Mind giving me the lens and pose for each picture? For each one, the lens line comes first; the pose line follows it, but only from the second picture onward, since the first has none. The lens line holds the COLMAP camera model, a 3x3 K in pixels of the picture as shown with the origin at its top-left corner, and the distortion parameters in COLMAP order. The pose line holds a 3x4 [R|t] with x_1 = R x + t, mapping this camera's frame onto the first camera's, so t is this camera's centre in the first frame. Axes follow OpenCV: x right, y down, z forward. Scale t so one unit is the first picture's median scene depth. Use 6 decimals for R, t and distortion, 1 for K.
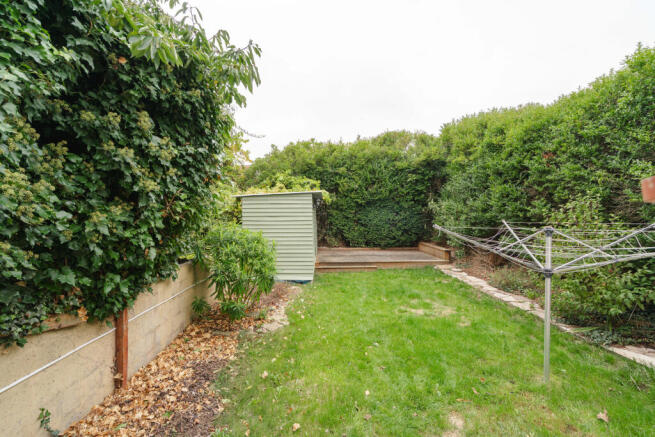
lens RADIAL K [[285.6, 0, 327.5], [0, 285.6, 218.5], [0, 0, 1]] dist [-0.002479, 0.000966]
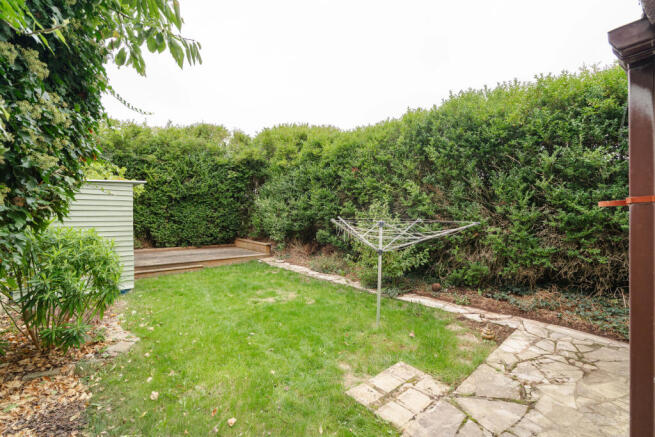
lens RADIAL K [[285.6, 0, 327.5], [0, 285.6, 218.5], [0, 0, 1]] dist [-0.002479, 0.000966]
pose [[0.781308, 0.001109, 0.624145, -0.186345], [-0.007219, 0.999948, 0.007259, 0.004934], [-0.624104, -0.010177, 0.781275, 0.008717]]
